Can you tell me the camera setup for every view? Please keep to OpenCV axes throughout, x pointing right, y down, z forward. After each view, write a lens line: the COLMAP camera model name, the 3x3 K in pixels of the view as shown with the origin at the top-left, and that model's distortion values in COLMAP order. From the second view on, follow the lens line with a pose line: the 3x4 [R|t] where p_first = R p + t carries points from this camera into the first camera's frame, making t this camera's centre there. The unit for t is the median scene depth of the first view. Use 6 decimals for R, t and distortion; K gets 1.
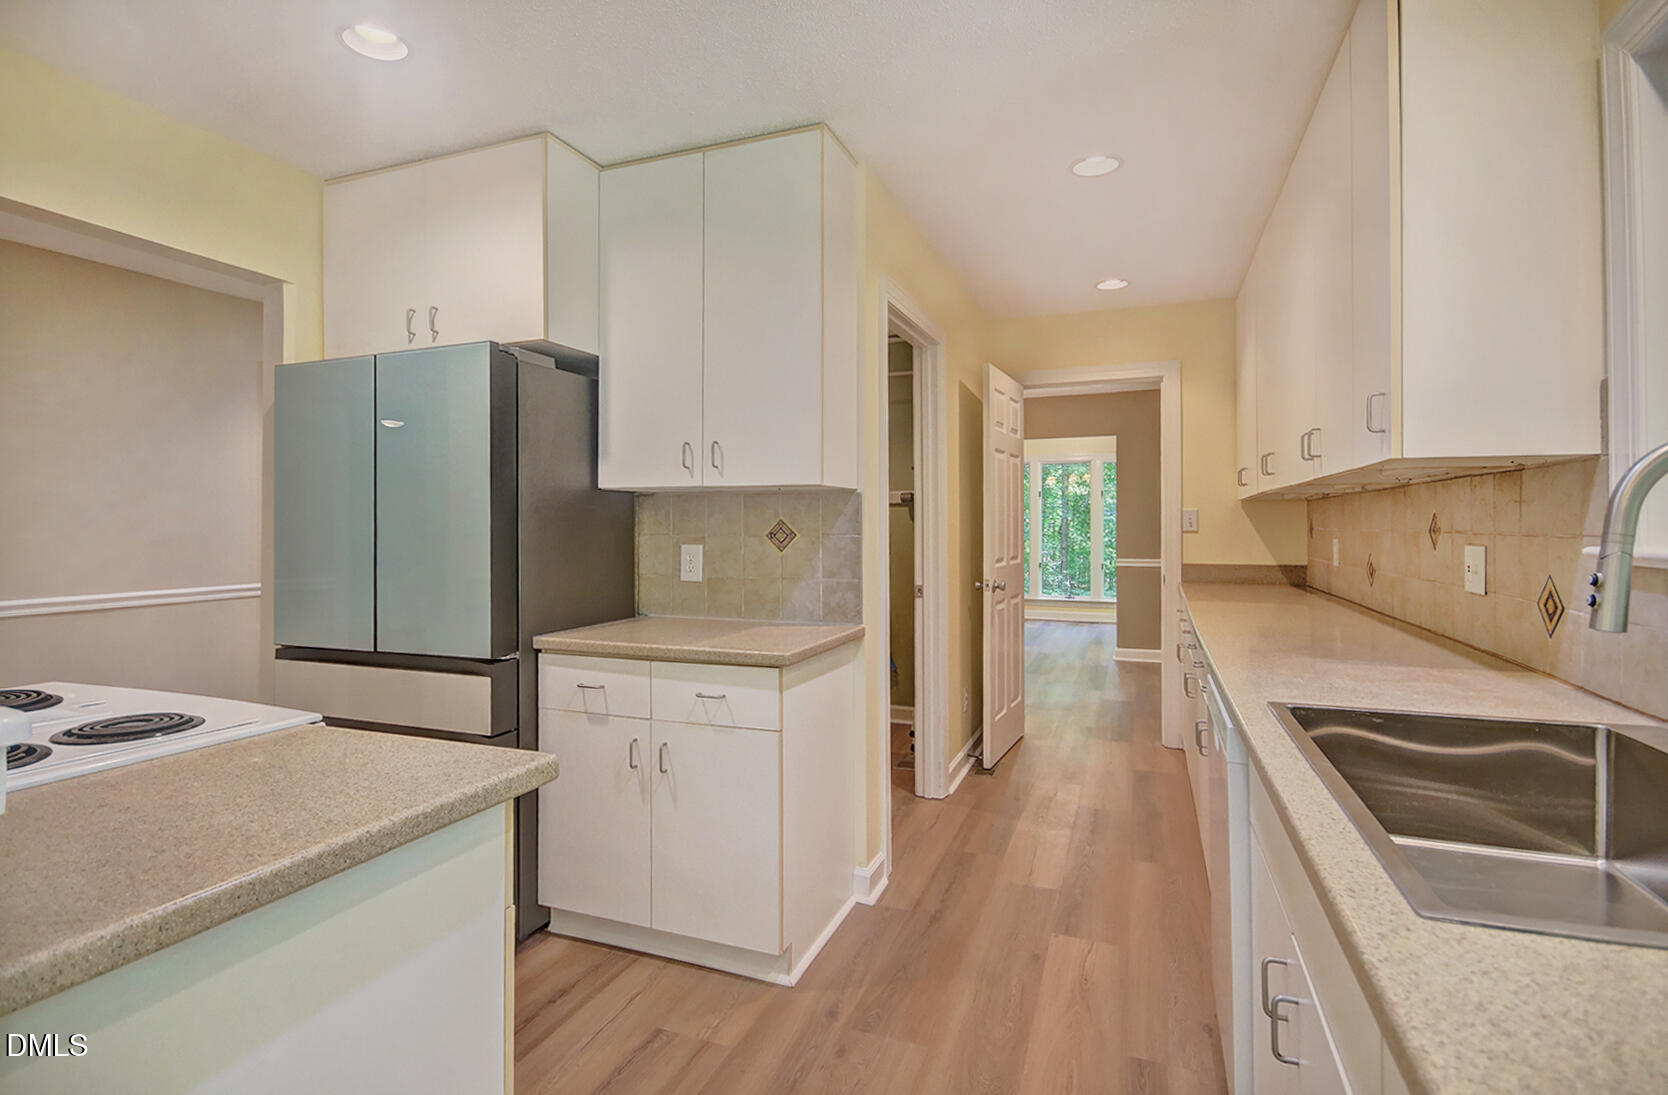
lens RADIAL K [[846.7, 0, 805.1], [0, 846.7, 519.1], [0, 0, 1]] dist [-0.002210, -0.000396]
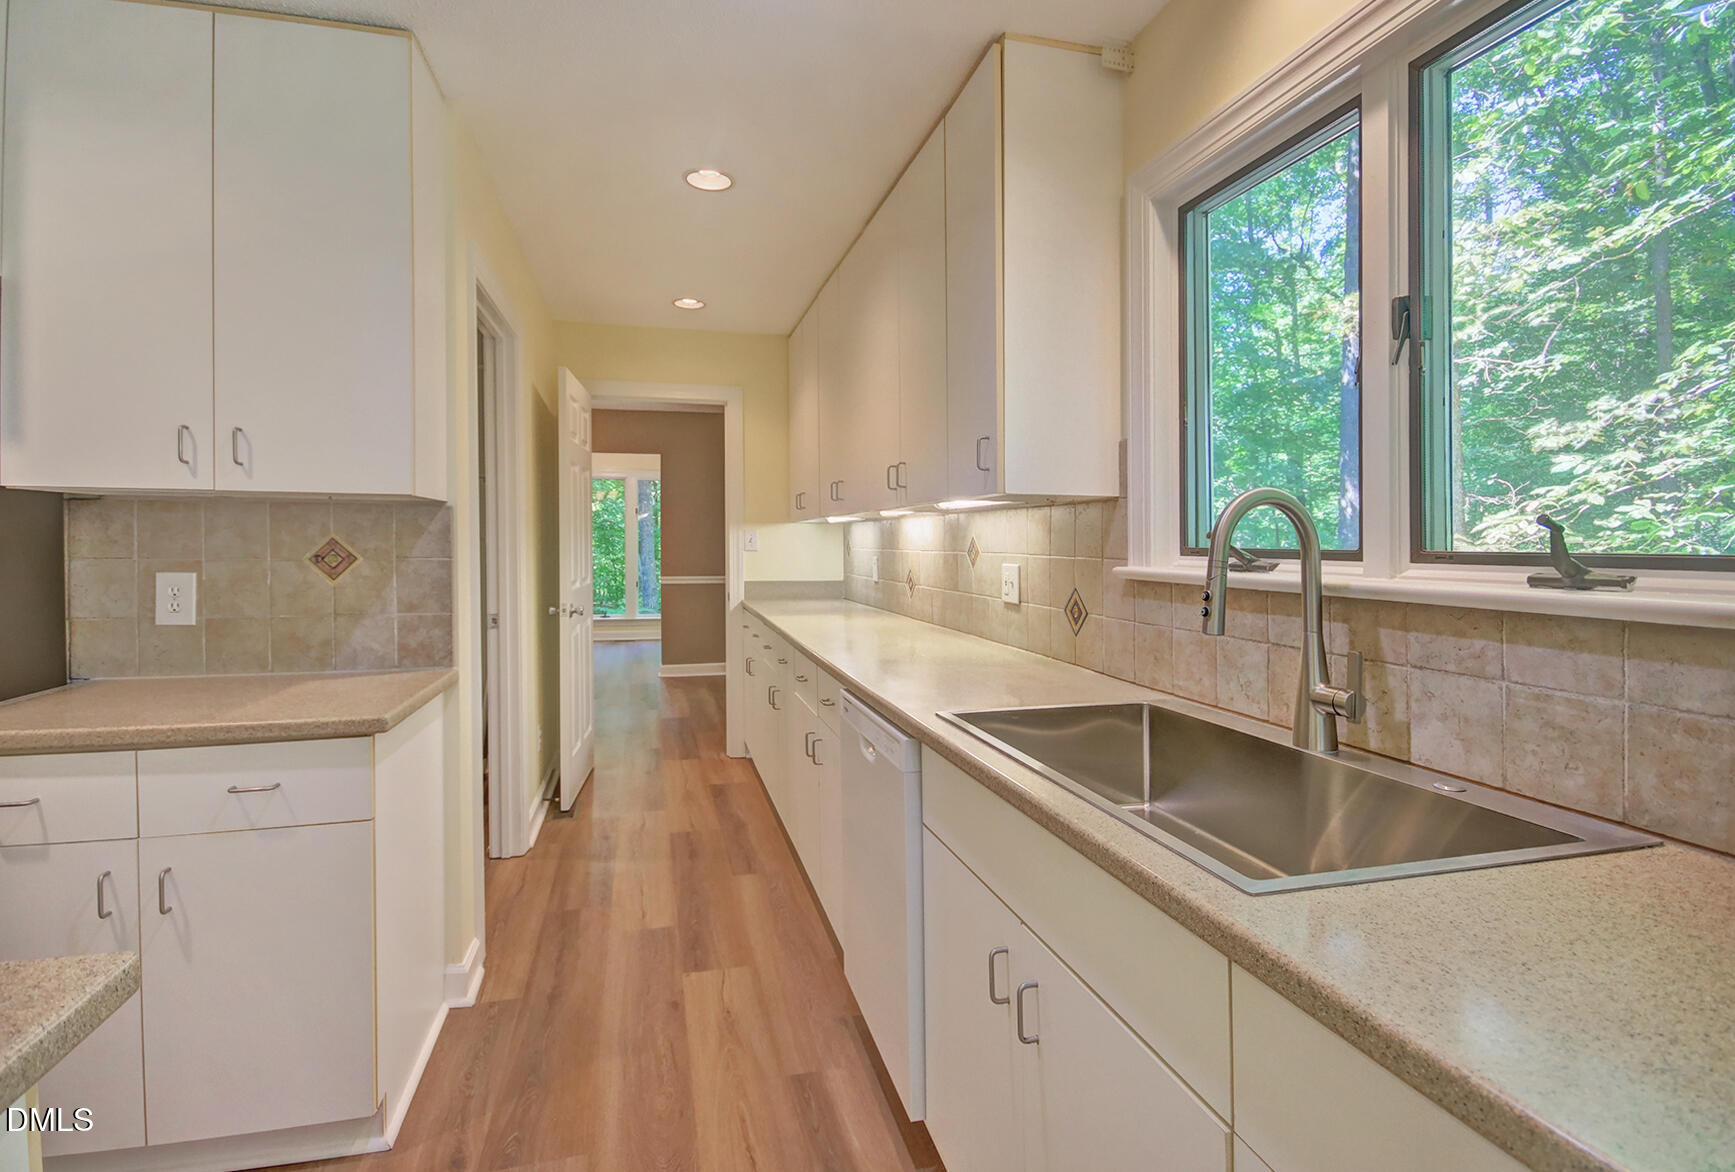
lens RADIAL K [[848.5, 0, 873.4], [0, 848.5, 545.5], [0, 0, 1]] dist [-0.001127, -0.000626]
pose [[0.796723, 0.002901, 0.604338, -0.103786], [-0.010453, 0.999905, 0.008980, -0.004522], [-0.604255, -0.013471, 0.796677, 0.101963]]
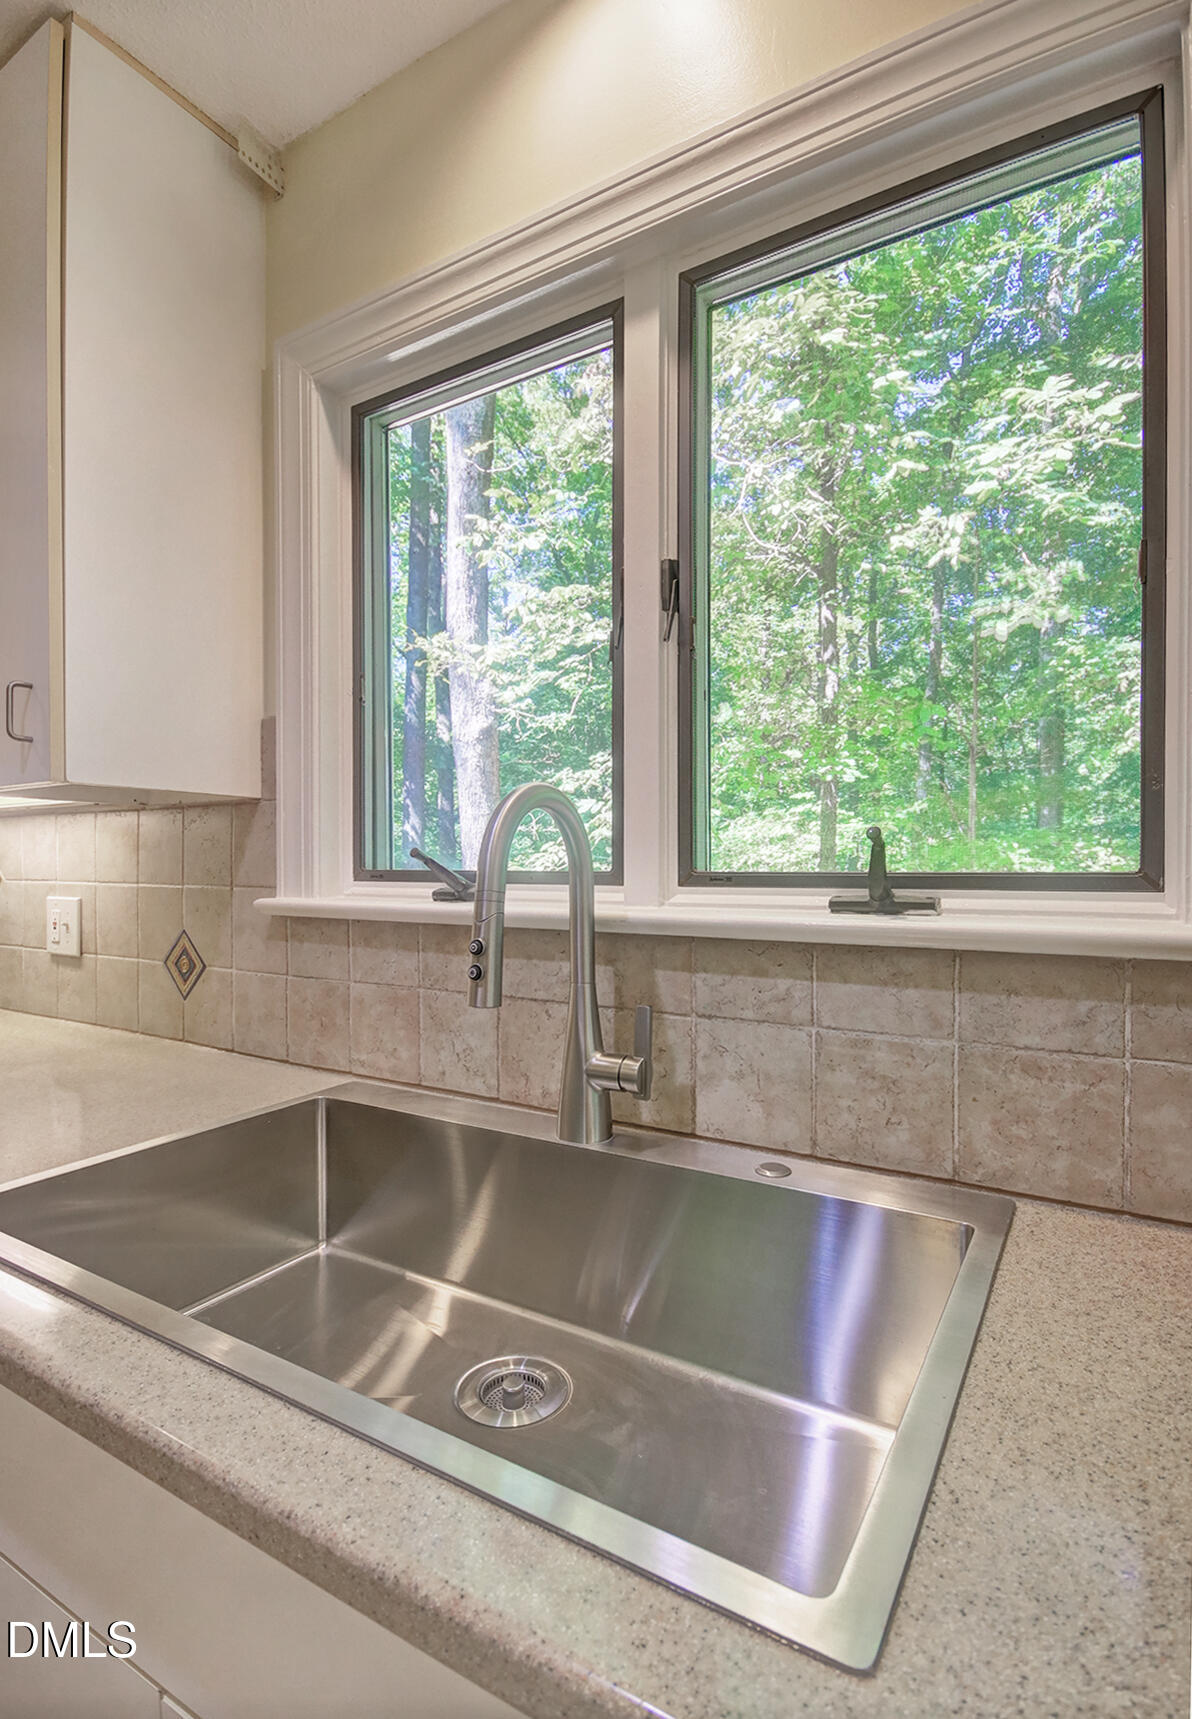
lens RADIAL K [[826.3, 0, 634.8], [0, 826.3, 859.6], [0, 0, 1]] dist [-0.002896, -0.000634]
pose [[0.133195, 0.006993, 0.991065, 0.052455], [-0.005964, 0.999963, -0.006255, -0.003276], [-0.991072, -0.005078, 0.133232, 0.277490]]
